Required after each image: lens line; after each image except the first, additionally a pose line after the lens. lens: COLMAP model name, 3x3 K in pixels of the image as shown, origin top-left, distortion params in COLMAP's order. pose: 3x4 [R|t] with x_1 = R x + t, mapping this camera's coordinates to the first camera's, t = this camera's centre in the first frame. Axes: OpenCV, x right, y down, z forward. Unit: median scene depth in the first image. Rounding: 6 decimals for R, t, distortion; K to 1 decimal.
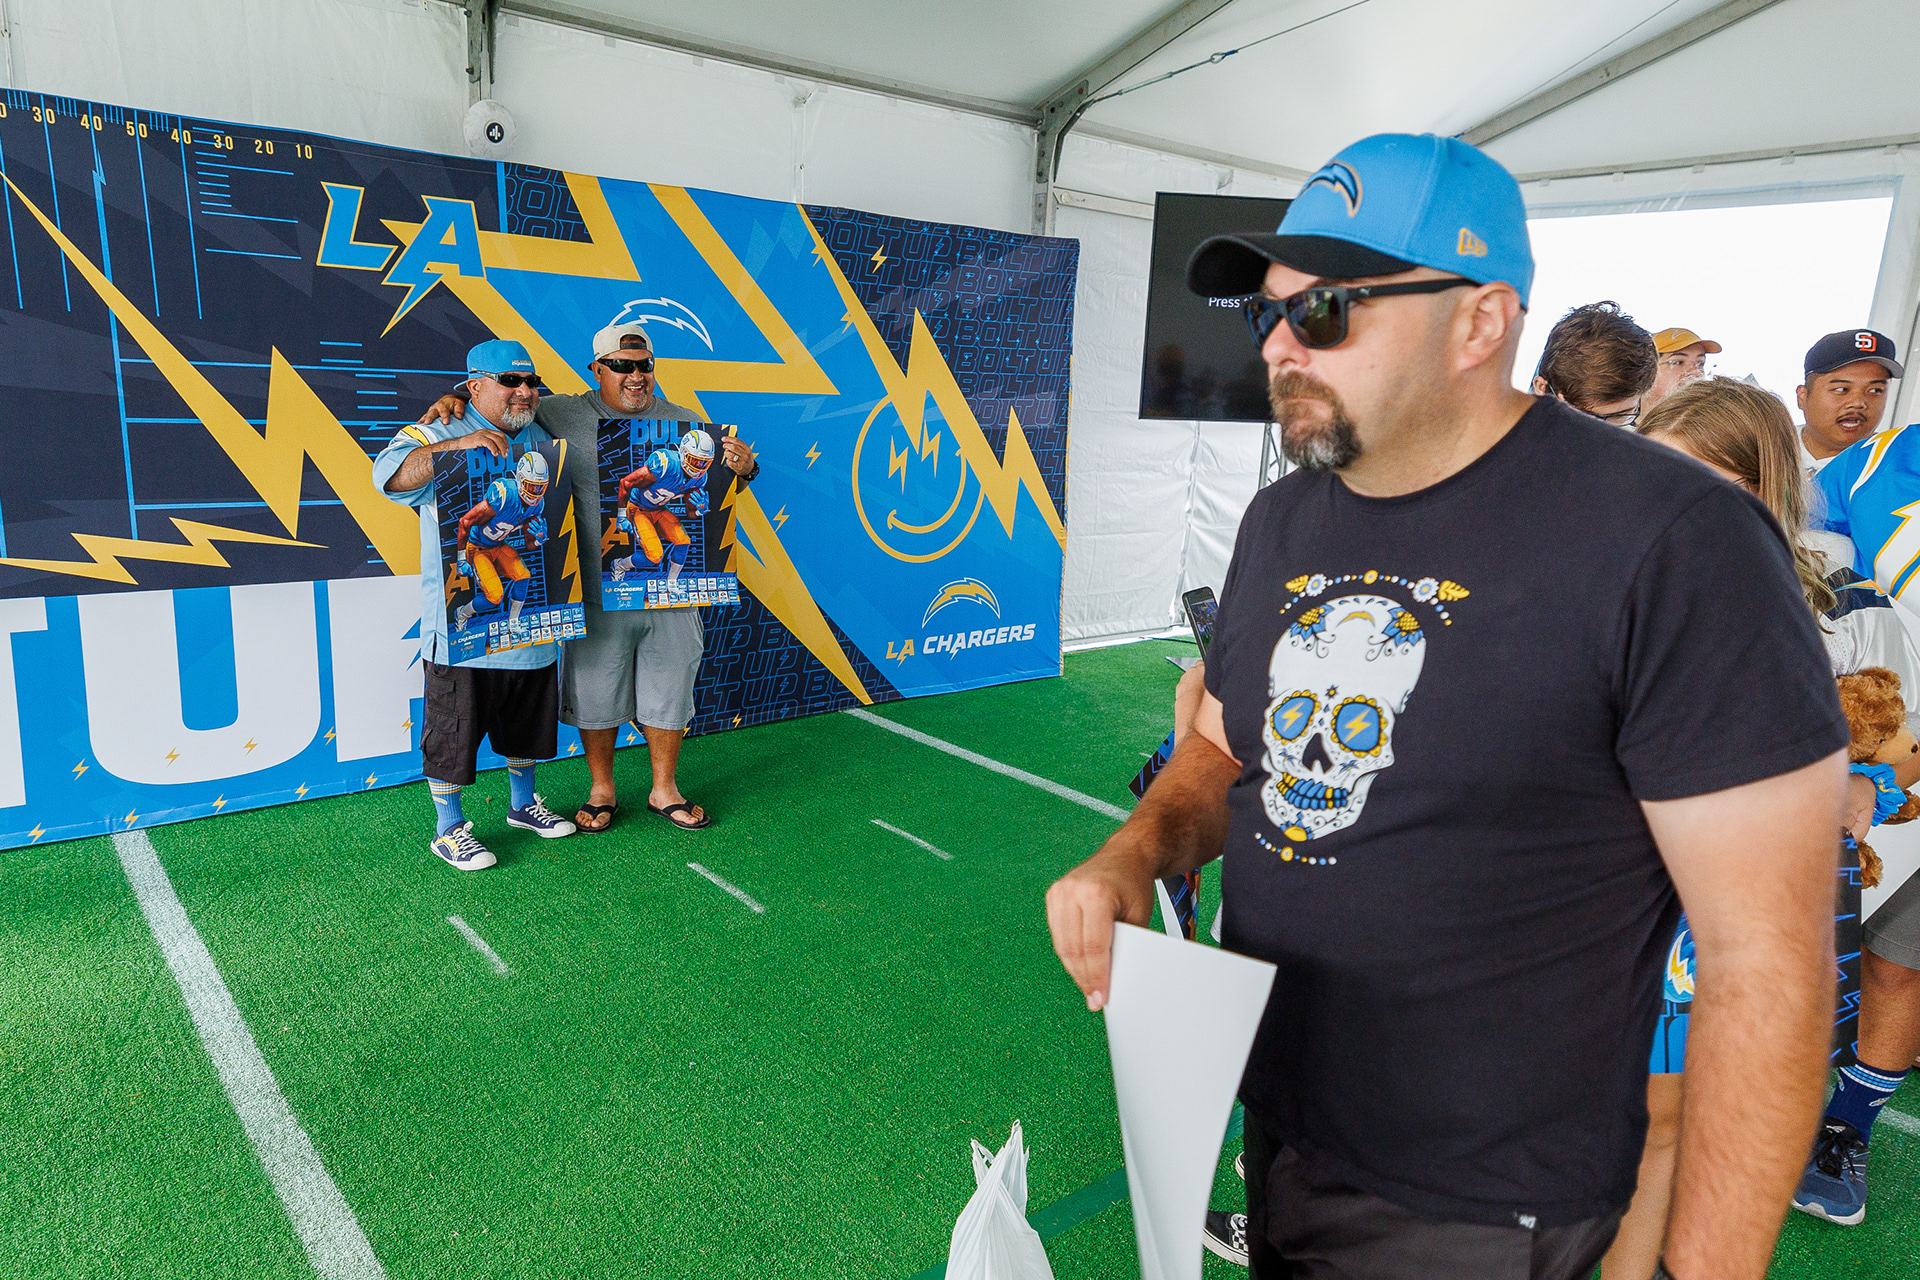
lens RADIAL K [[960.3, 0, 955.2], [0, 960.3, 628.2], [0, 0, 1]] dist [0.003791, -0.000094]
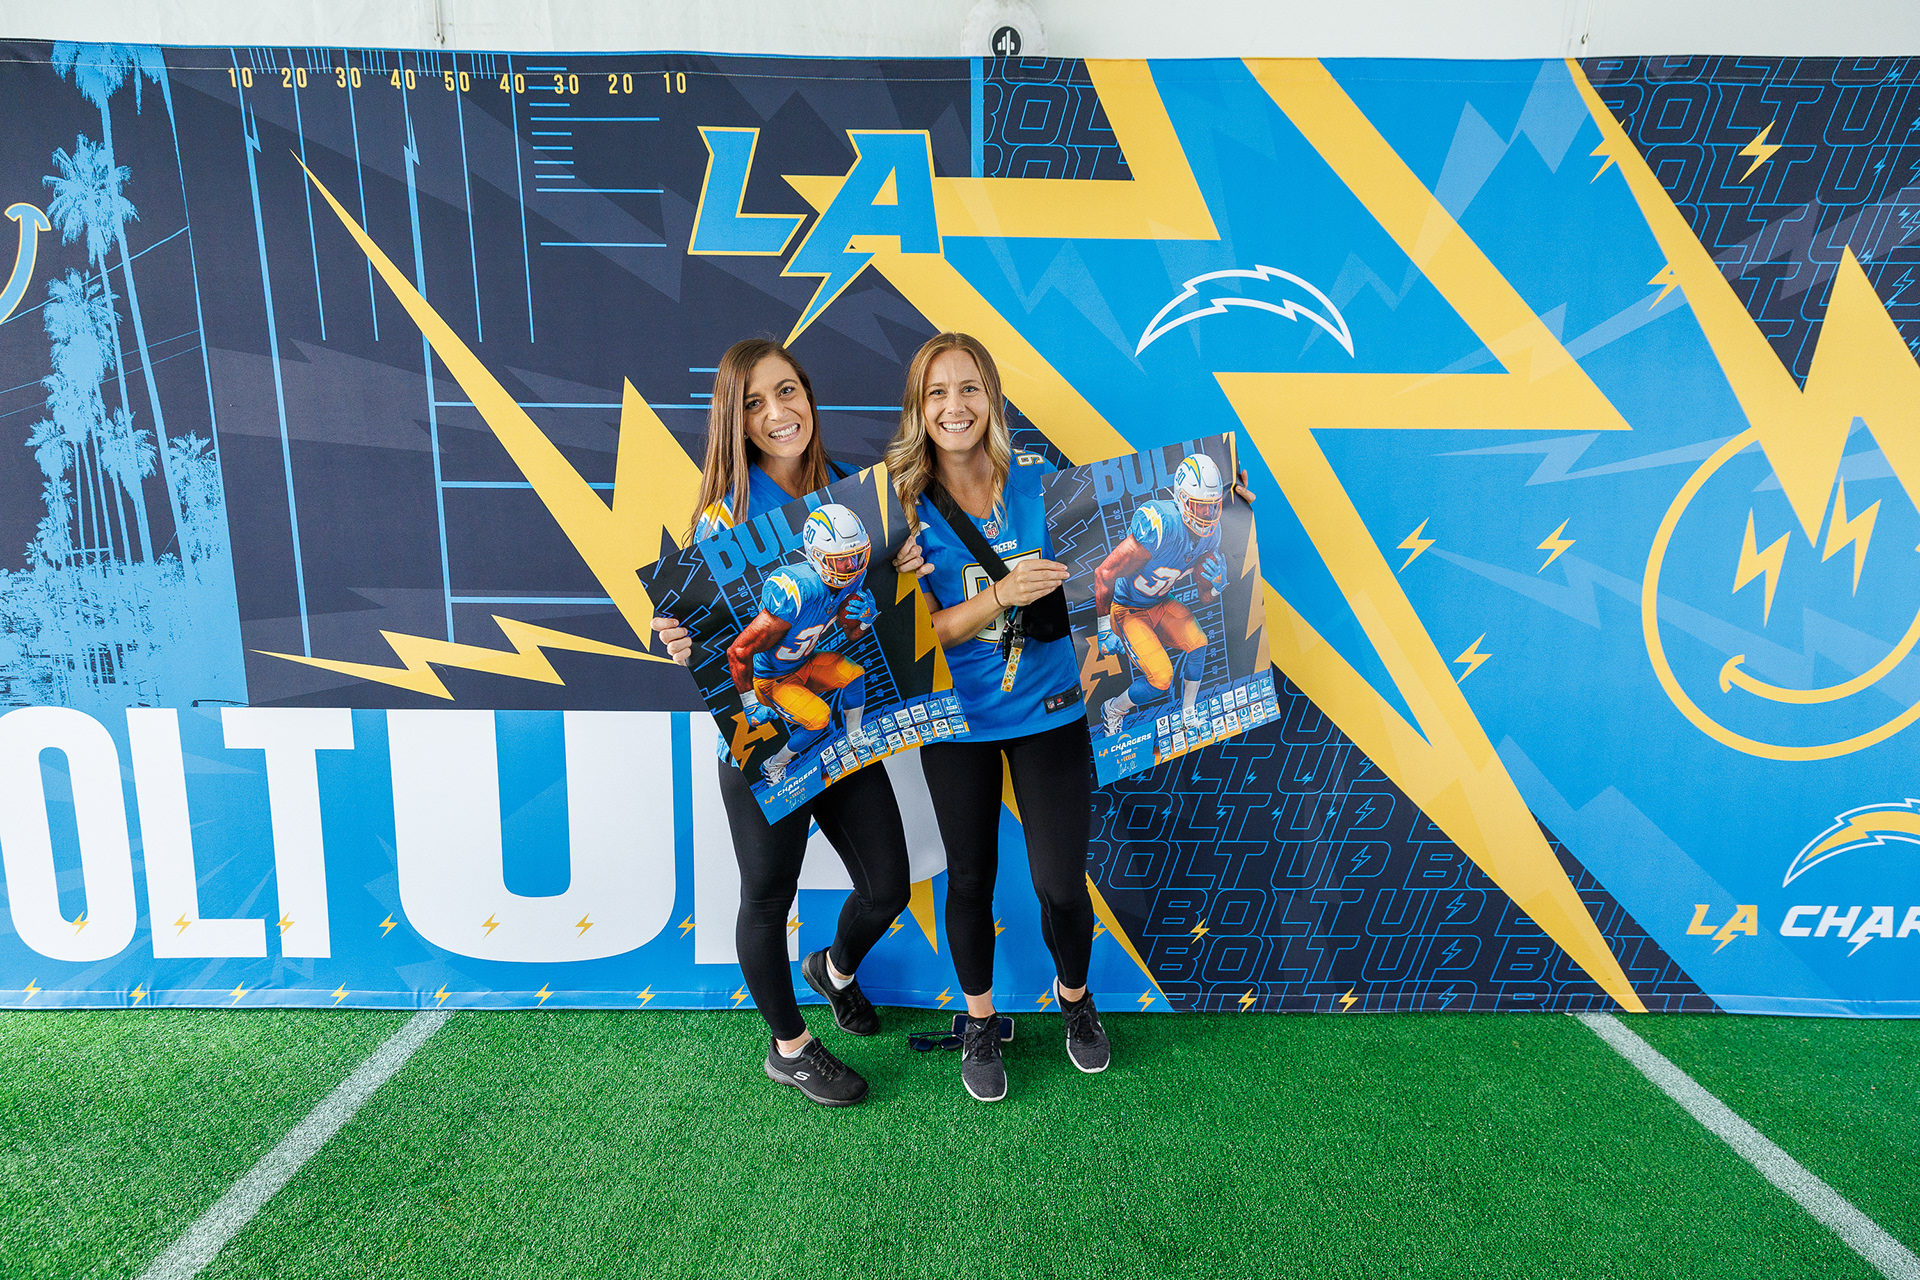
lens RADIAL K [[960.3, 0, 955.2], [0, 960.3, 628.2], [0, 0, 1]] dist [0.003791, -0.000094]
pose [[0.738719, 0.079856, -0.669266, -0.049990], [-0.134699, 0.990417, -0.030502, -0.108587], [0.660417, 0.112682, 0.742397, 0.574572]]
